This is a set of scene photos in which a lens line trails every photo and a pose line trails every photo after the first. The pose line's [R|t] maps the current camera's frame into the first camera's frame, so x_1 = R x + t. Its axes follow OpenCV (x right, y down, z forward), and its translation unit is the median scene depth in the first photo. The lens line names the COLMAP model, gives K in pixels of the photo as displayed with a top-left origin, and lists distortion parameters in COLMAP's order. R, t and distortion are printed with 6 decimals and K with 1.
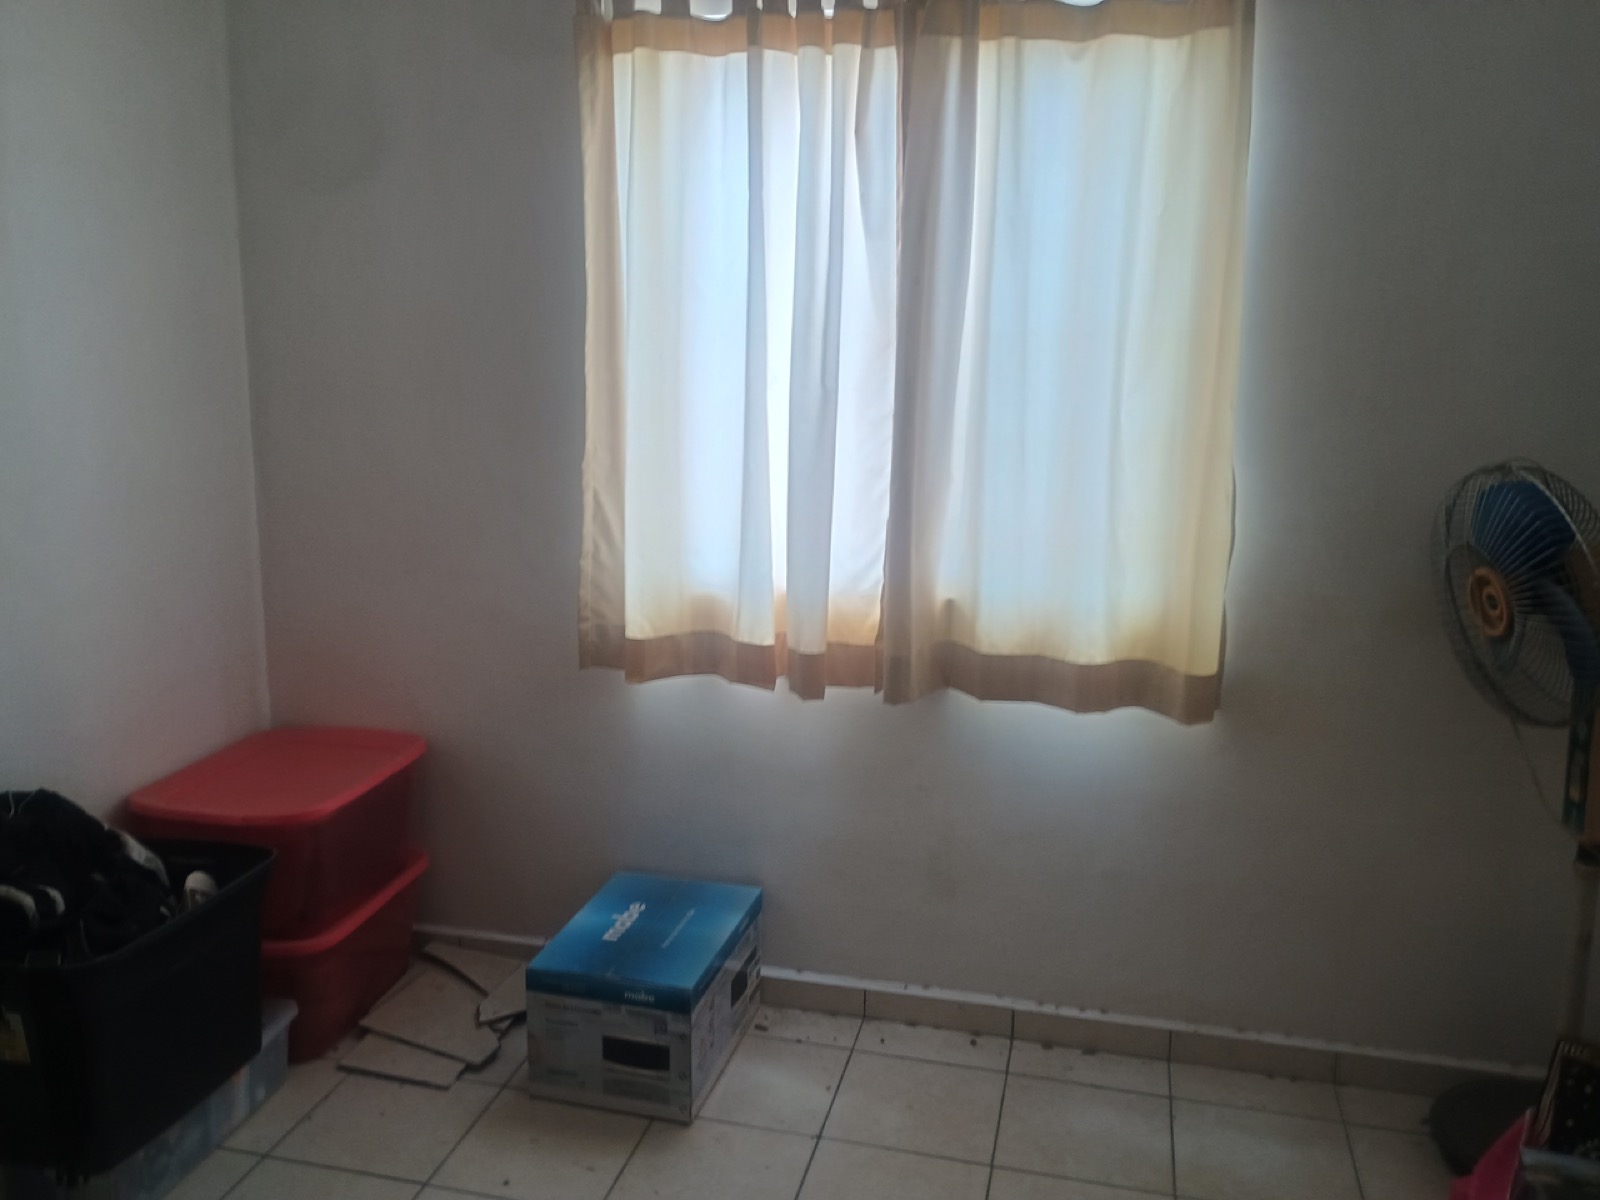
lens RADIAL K [[1404.8, 0, 800.0], [0, 1404.8, 600.0], [0, 0, 1]] dist [0.088479, -0.137778]
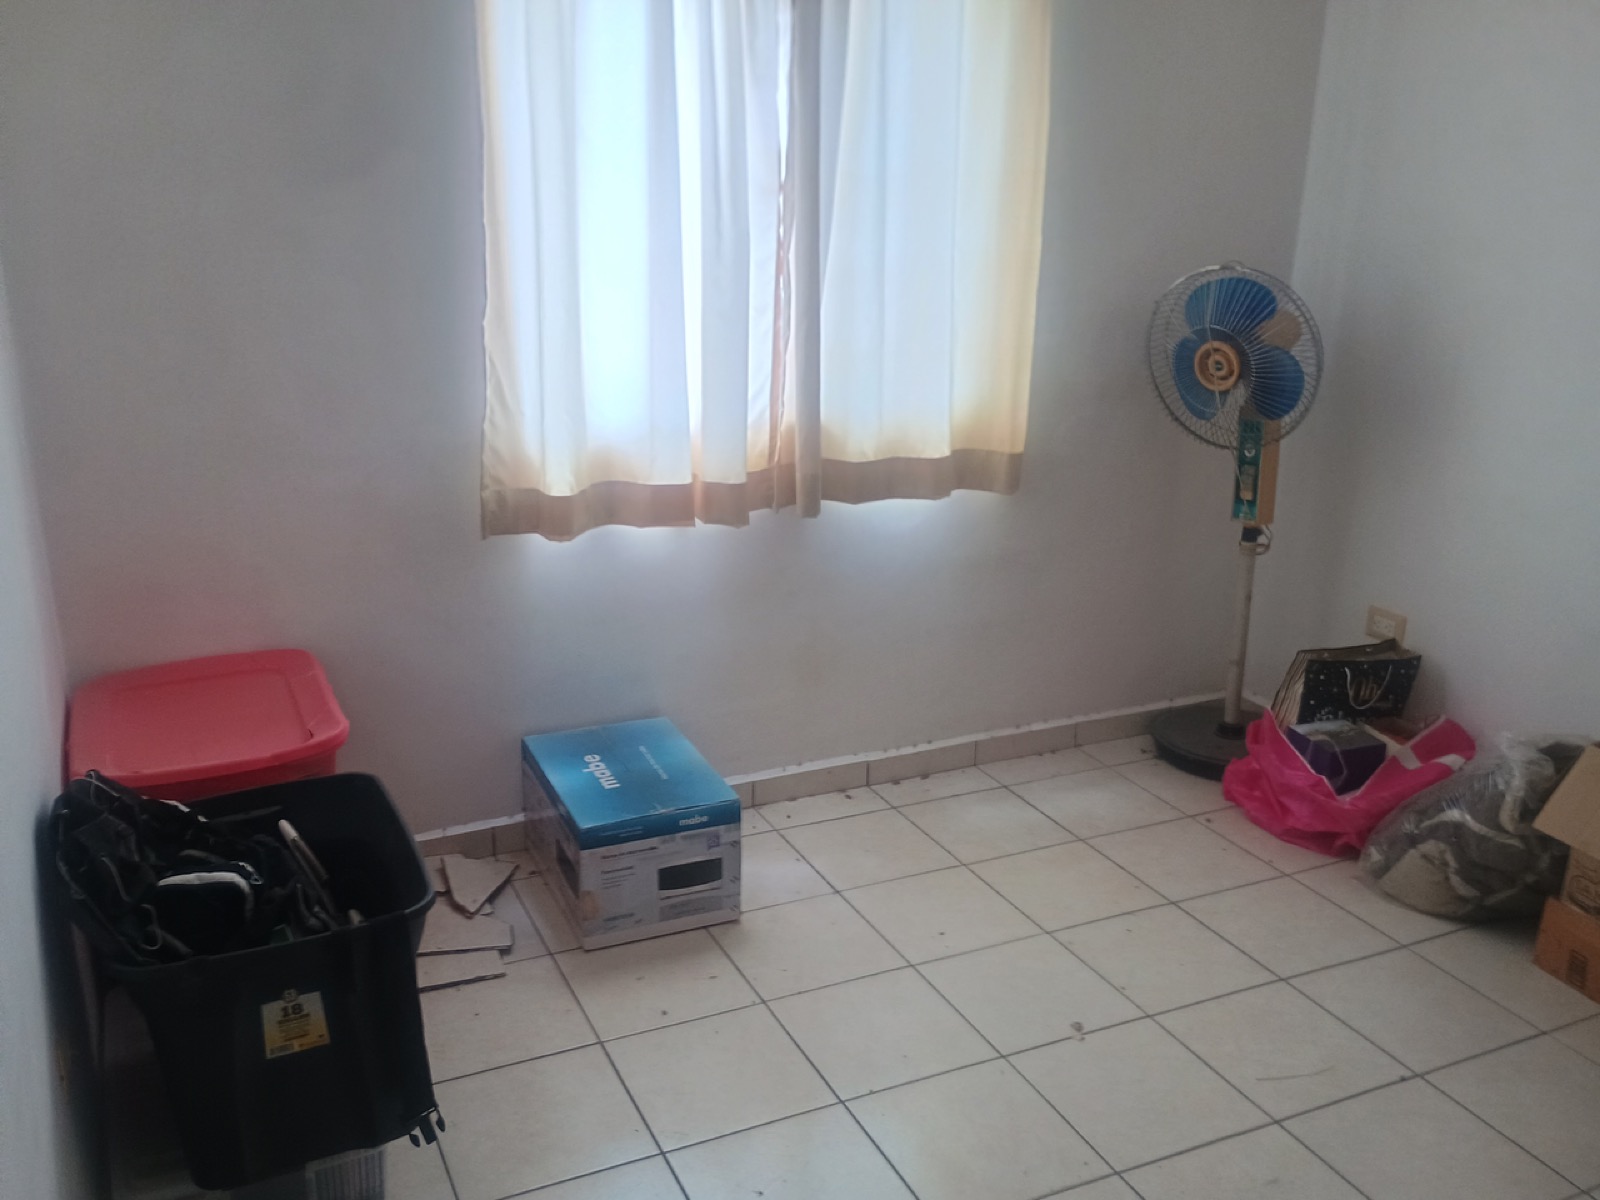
lens RADIAL K [[1404.8, 0, 800.0], [0, 1404.8, 600.0], [0, 0, 1]] dist [0.088479, -0.137778]
pose [[0.780388, -0.189957, 0.595744, -0.609774], [0.128810, 0.981142, 0.144110, -0.022969], [-0.611885, -0.035724, 0.790140, 0.112706]]
